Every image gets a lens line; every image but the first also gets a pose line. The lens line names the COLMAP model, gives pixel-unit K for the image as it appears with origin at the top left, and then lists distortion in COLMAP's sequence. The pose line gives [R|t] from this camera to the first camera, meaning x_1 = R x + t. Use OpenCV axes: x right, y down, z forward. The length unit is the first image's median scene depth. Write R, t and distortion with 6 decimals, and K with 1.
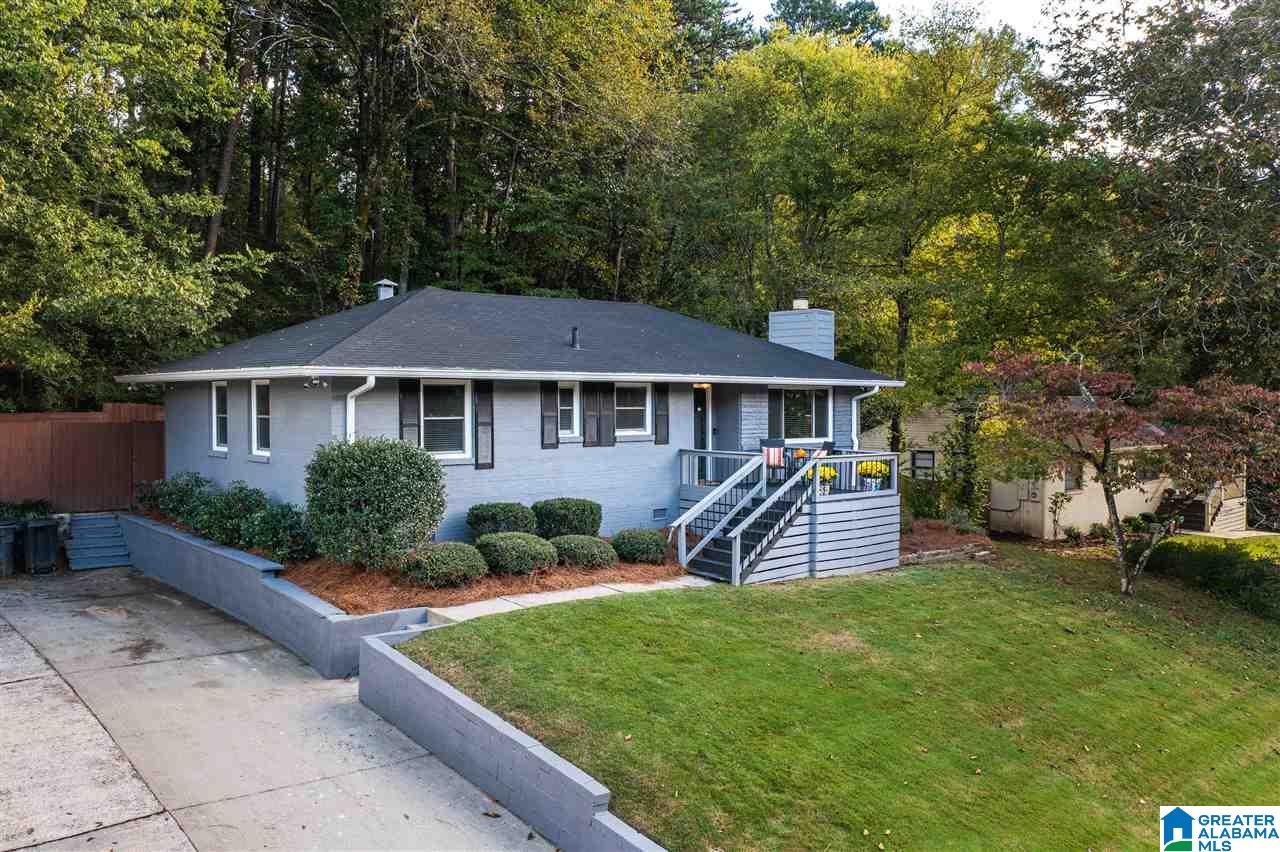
lens RADIAL K [[1026.6, 0, 639.1], [0, 1026.6, 400.2], [0, 0, 1]] dist [-0.003121, 0.000688]
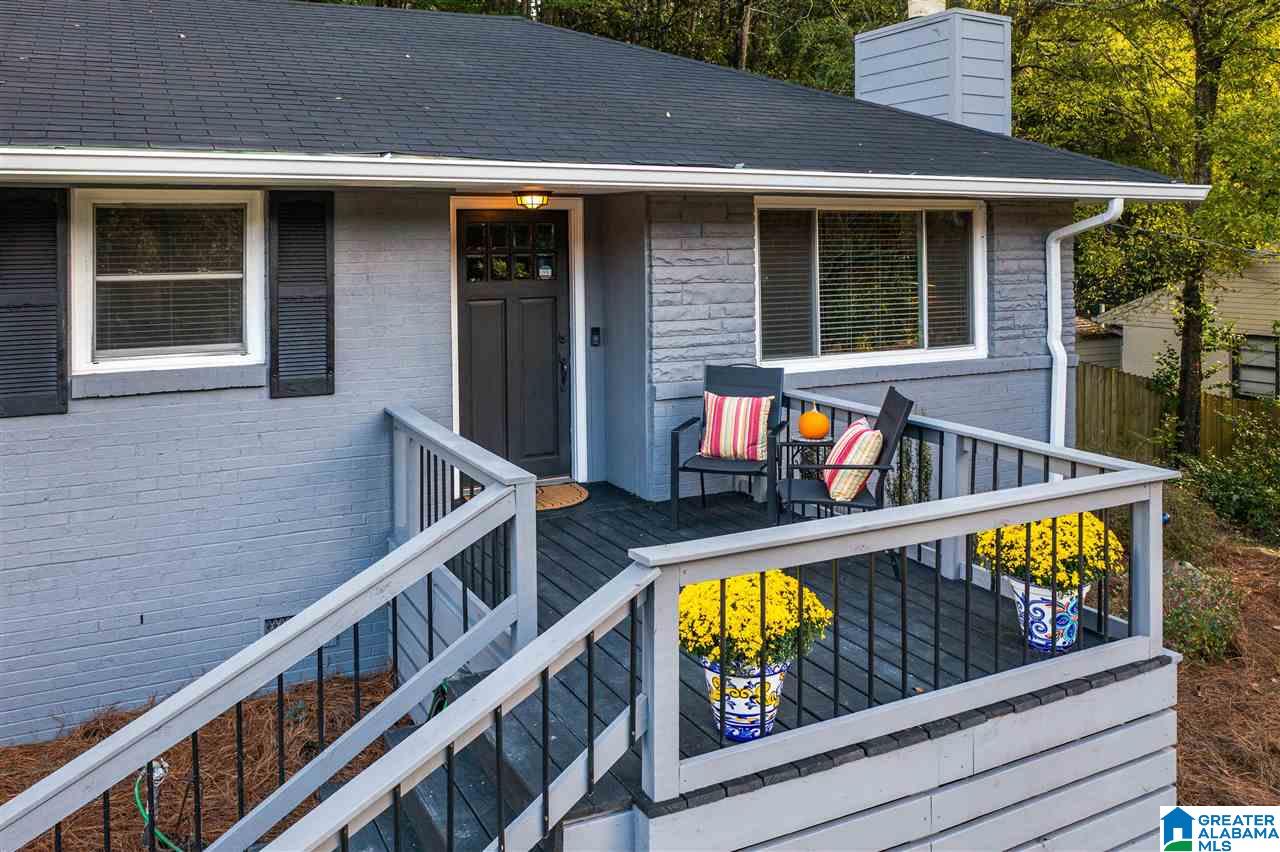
lens RADIAL K [[1063.0, 0, 637.3], [0, 1063.0, 253.4], [0, 0, 1]] dist [-0.014511, -0.005125]
pose [[0.968656, -0.009698, -0.248218, 0.198581], [0.011809, 0.999906, 0.007019, 0.000476], [0.248127, -0.009730, 0.968679, 0.747678]]
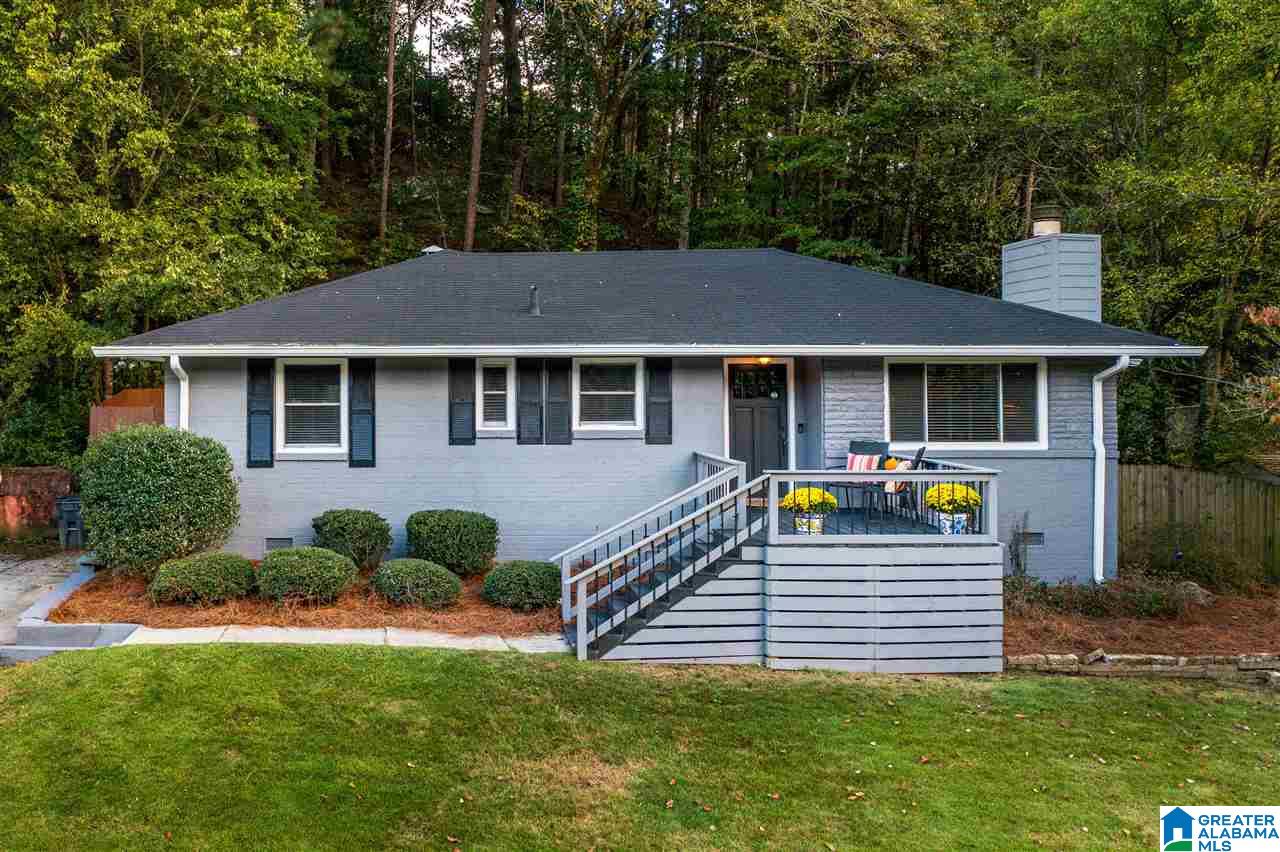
lens RADIAL K [[1083.6, 0, 448.6], [0, 1083.6, 368.8], [0, 0, 1]] dist [-0.009747, -0.000226]
pose [[0.755305, -0.015772, -0.655184, 0.415560], [0.003643, 0.999796, -0.019868, 0.005479], [0.655363, 0.012619, 0.755208, 0.348635]]
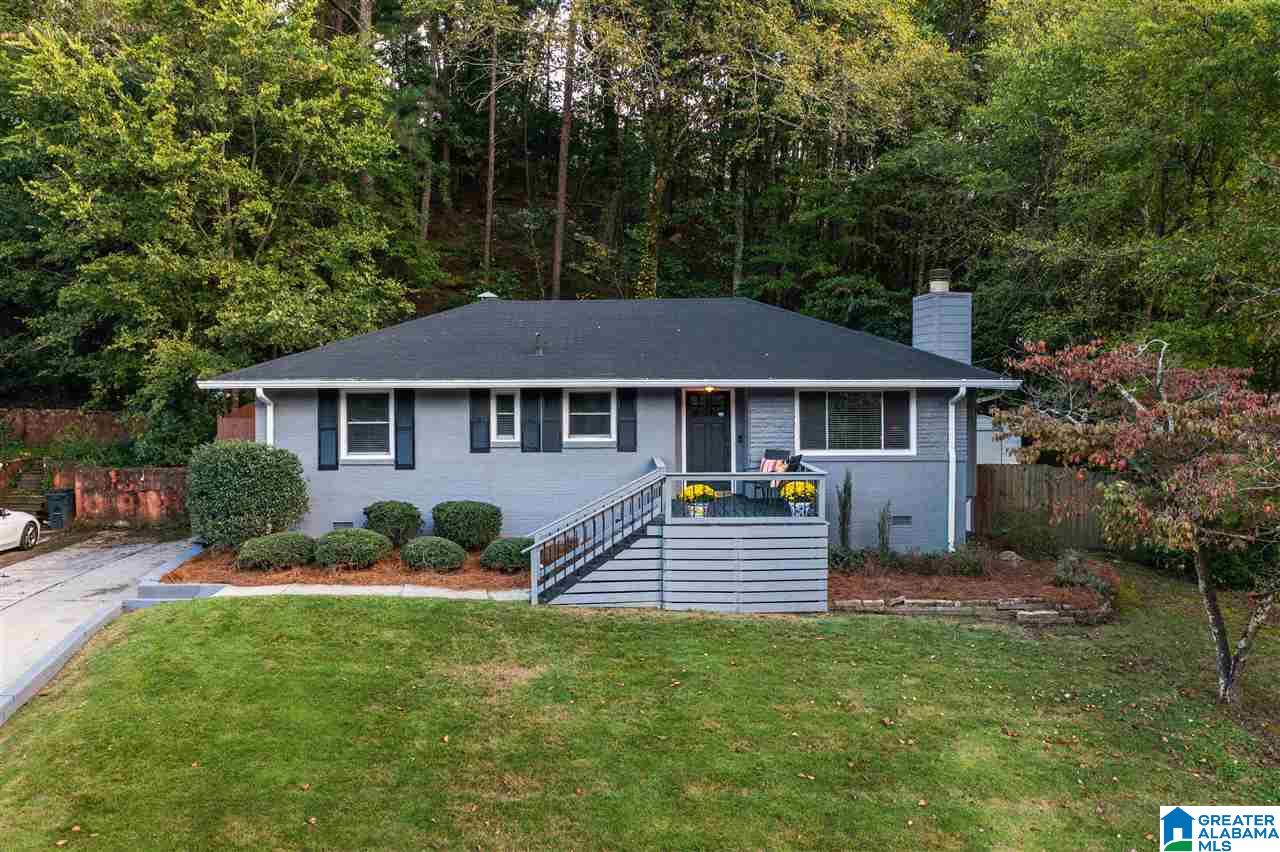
lens RADIAL K [[1026.6, 0, 639.1], [0, 1026.6, 400.2], [0, 0, 1]] dist [-0.003121, 0.000688]
pose [[0.776747, 0.004582, -0.629796, 0.651893], [0.004384, 0.999910, 0.012682, -0.017608], [0.629797, -0.012611, 0.776657, 0.272501]]
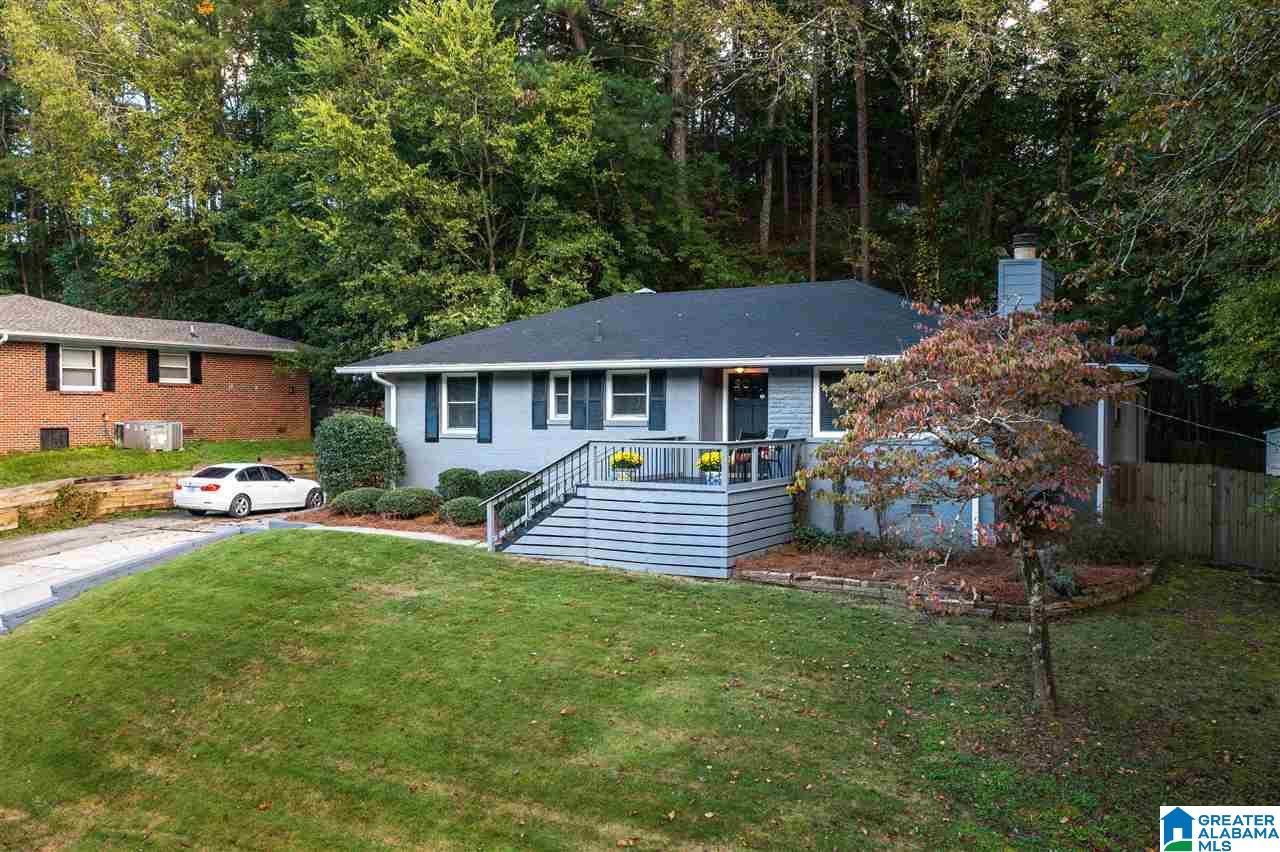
lens RADIAL K [[1156.1, 0, 640.0], [0, 1156.1, 426.0], [0, 0, 1]] dist [-0.001622, 0.000096]
pose [[0.348493, 0.007723, -0.937279, 1.107610], [-0.002392, 0.999970, 0.007350, 0.031426], [0.937308, -0.000319, 0.348501, 0.608084]]
